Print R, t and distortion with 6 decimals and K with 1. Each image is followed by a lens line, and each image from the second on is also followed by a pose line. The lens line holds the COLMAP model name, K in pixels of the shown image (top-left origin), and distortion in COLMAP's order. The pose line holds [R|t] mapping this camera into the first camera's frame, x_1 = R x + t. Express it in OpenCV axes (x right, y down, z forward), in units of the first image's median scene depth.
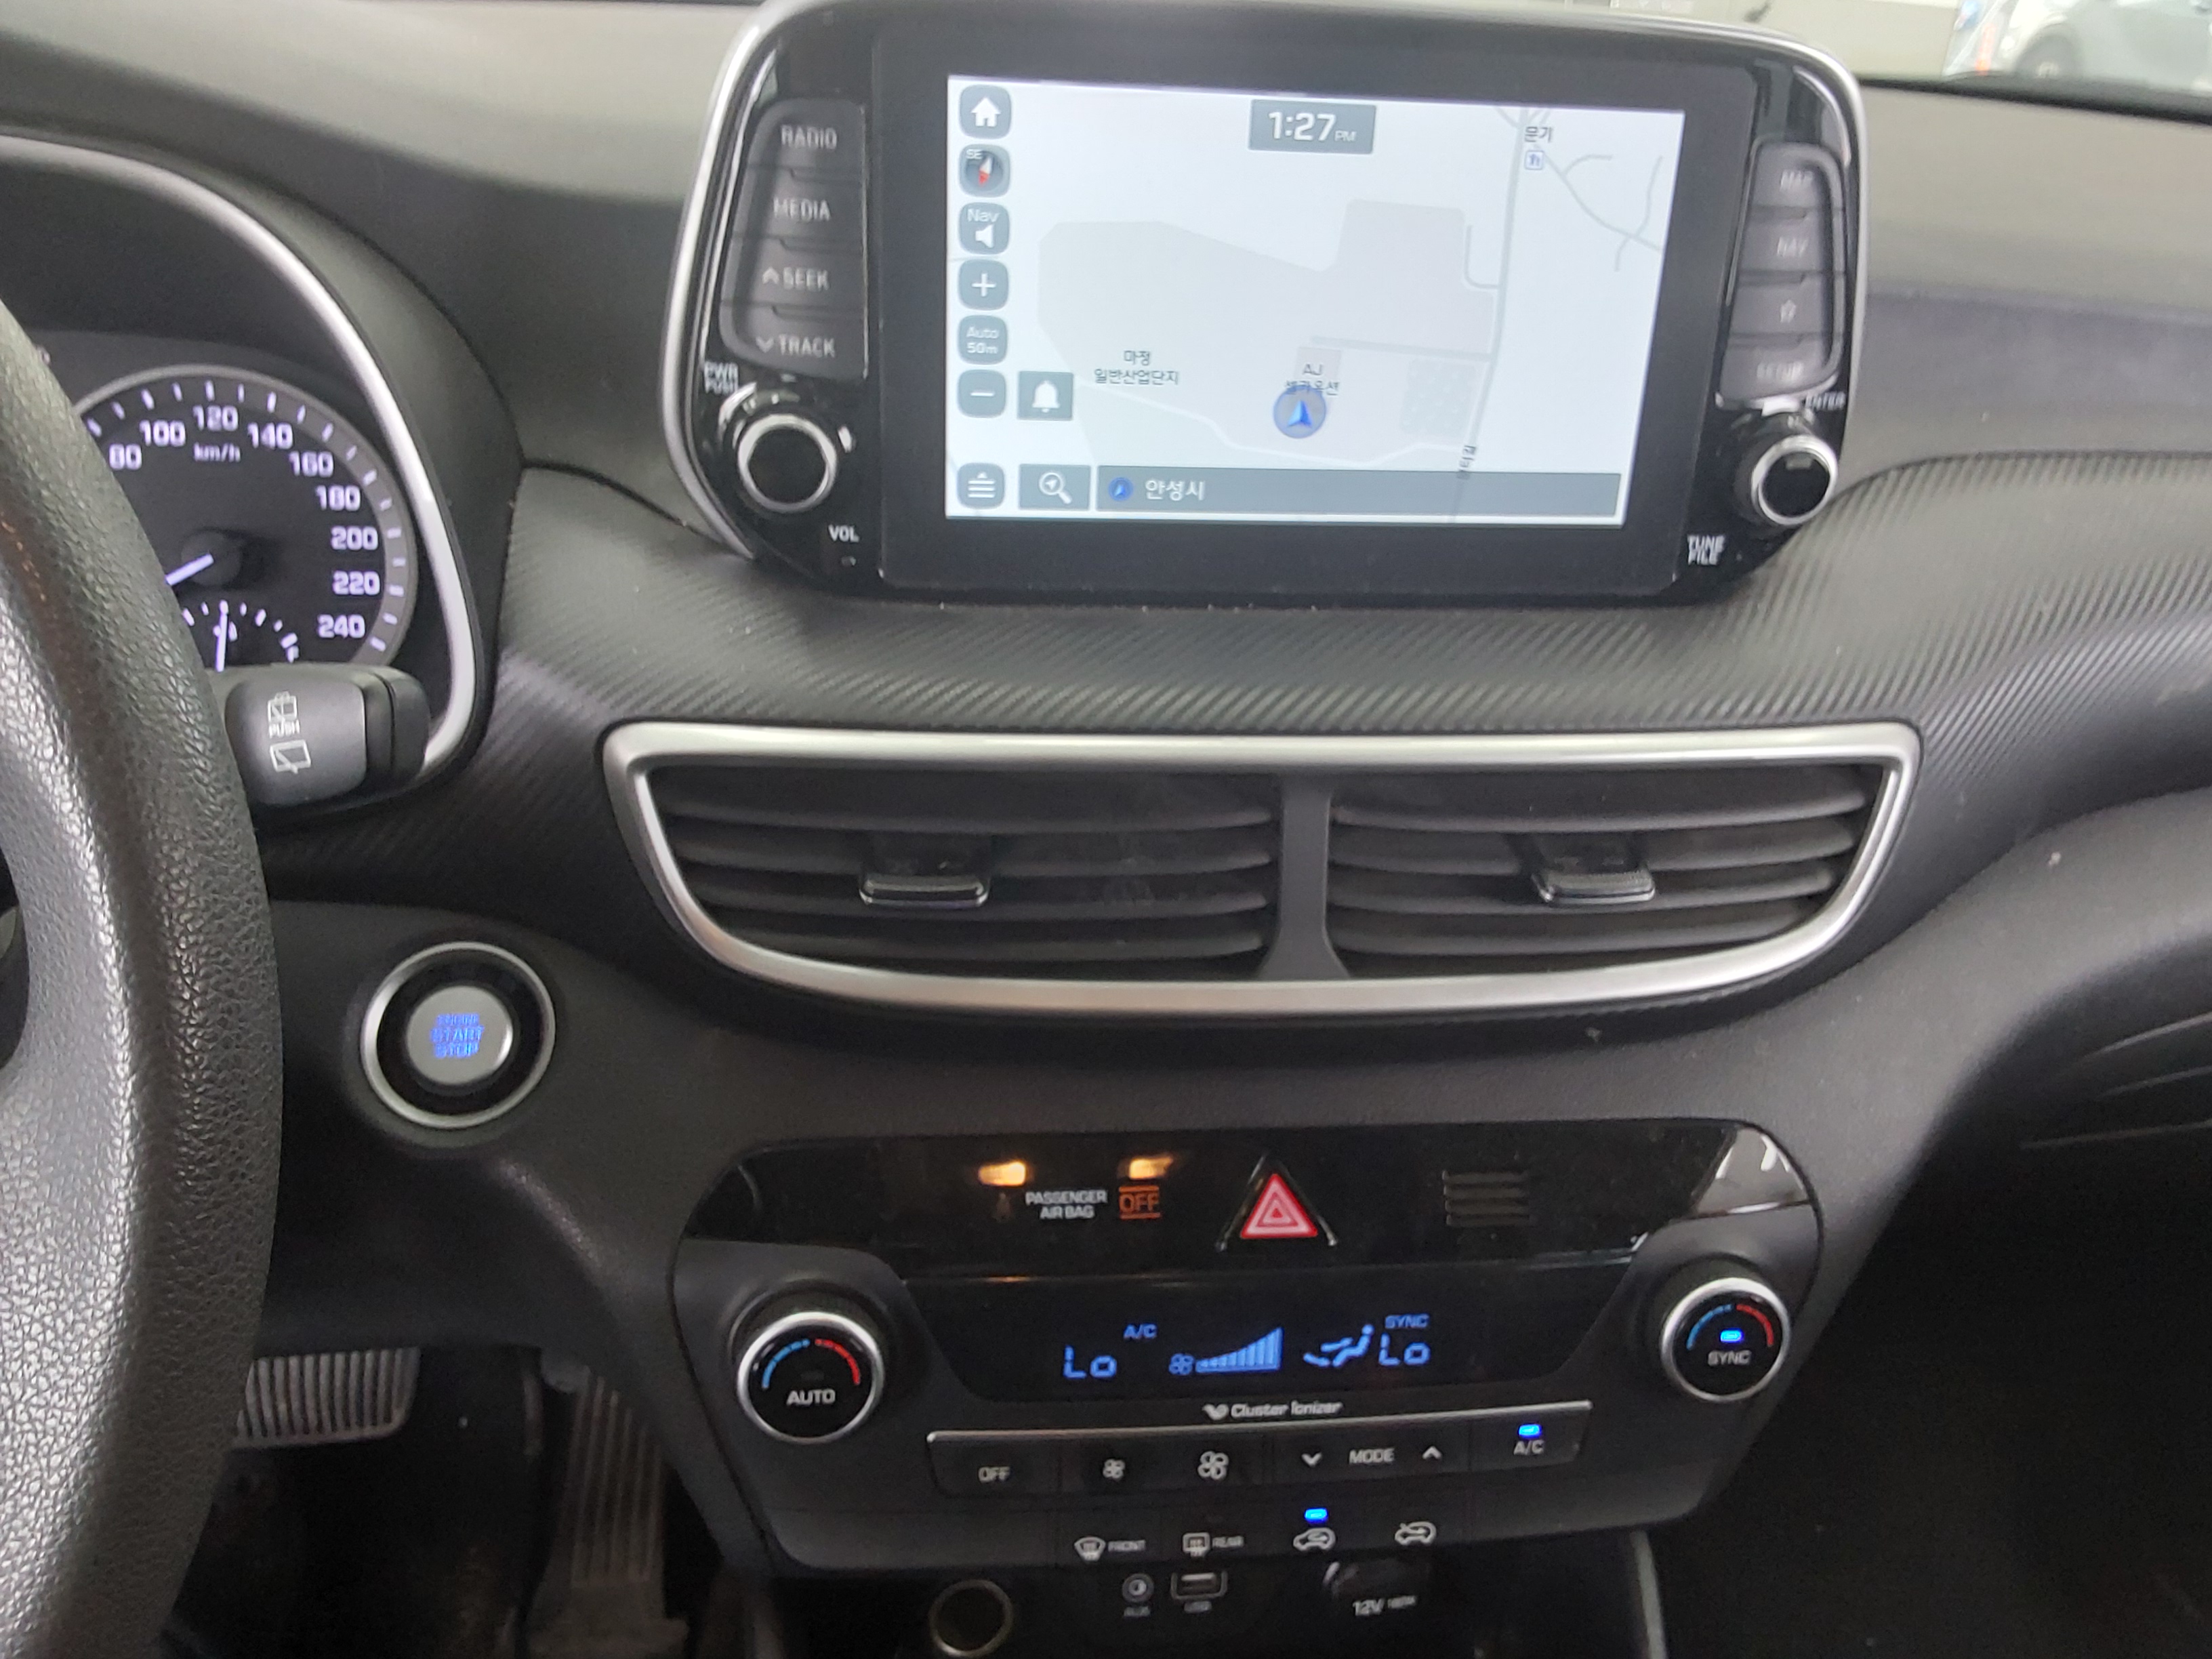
lens RADIAL K [[1804.7, 0, 1122.3], [0, 1804.7, 803.3], [0, 0, 1]] dist [0.132140, -0.204497]
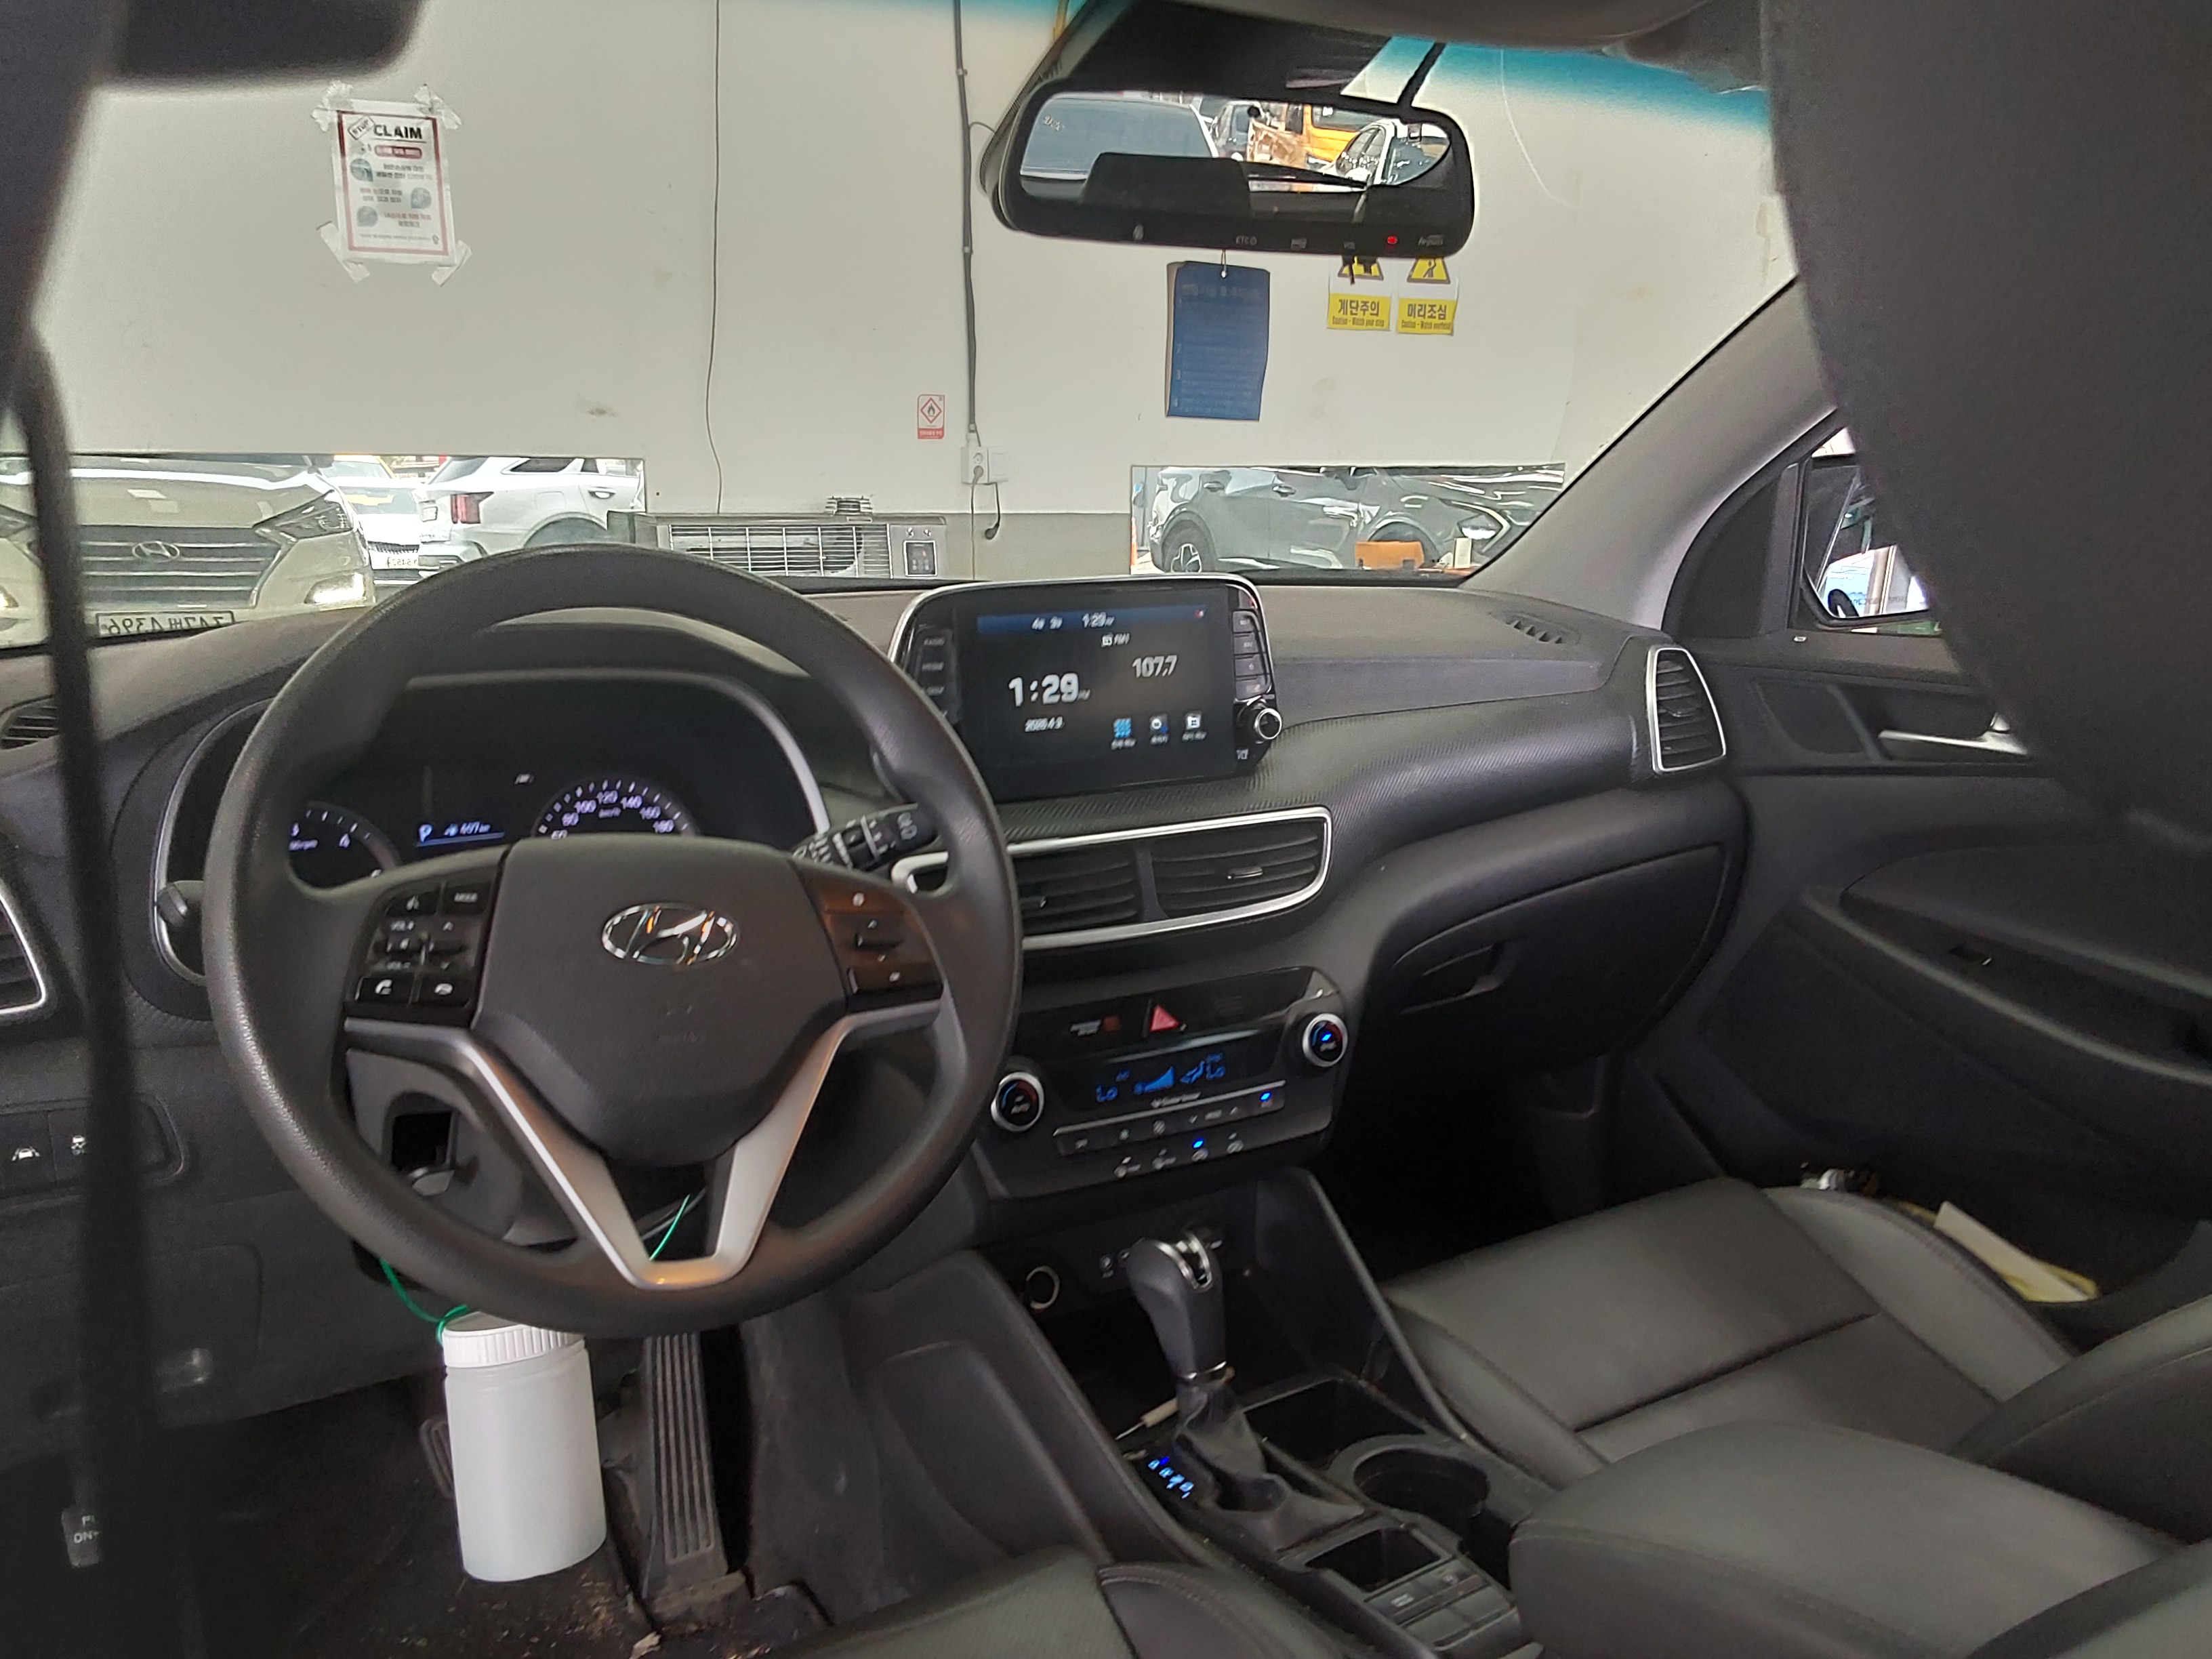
lens RADIAL K [[1804.7, 0, 1122.3], [0, 1804.7, 803.3], [0, 0, 1]] dist [0.132140, -0.204497]
pose [[0.912851, -0.137342, 0.384500, -0.774619], [0.231292, 0.949997, -0.209783, 0.395357], [-0.336462, 0.280432, 0.898972, -1.155022]]
